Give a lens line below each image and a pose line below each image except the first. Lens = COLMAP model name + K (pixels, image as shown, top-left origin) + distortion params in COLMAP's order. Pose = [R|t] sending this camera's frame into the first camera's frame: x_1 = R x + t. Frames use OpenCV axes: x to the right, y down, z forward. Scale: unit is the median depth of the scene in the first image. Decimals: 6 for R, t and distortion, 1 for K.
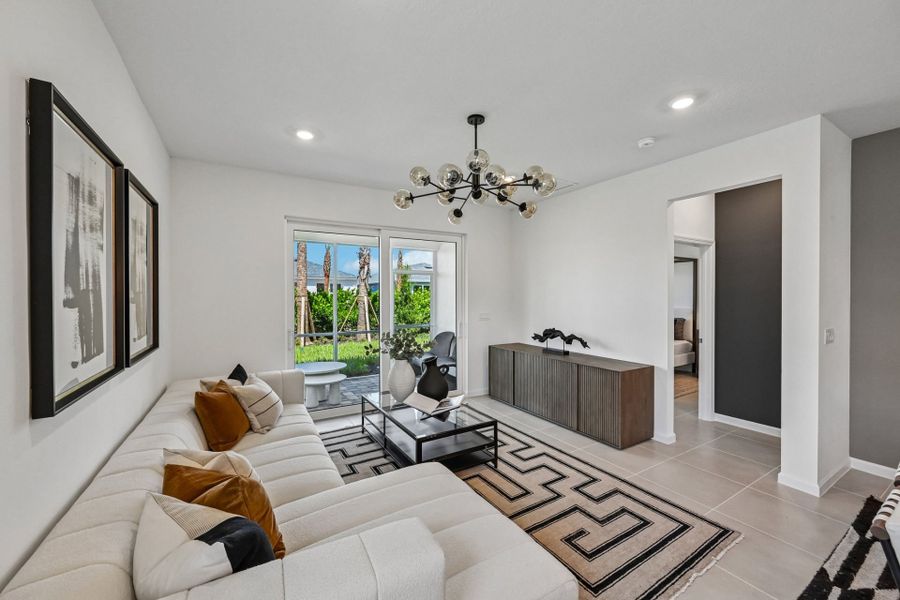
lens RADIAL K [[350.3, 0, 450.0], [0, 350.3, 300.0], [0, 0, 1]] dist [-0.001158, -0.000192]
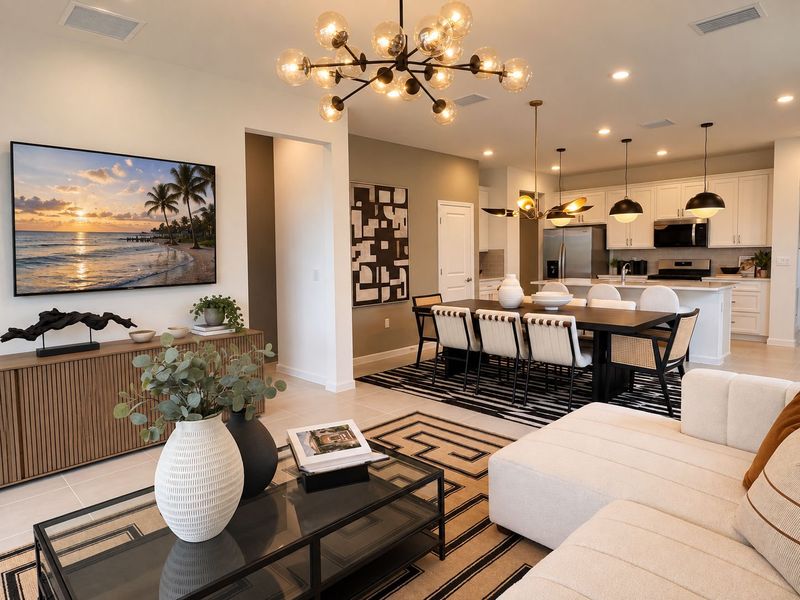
lens RADIAL K [[496.3, 0, 400.0], [0, 496.3, 300.0], [0, 0, 1]] dist [0.003428, 0.001229]
pose [[-0.242945, -0.084305, 0.966370, -0.786836], [0.031771, 0.994990, 0.094789, 0.026629], [-0.969520, 0.053731, -0.239050, 1.148140]]
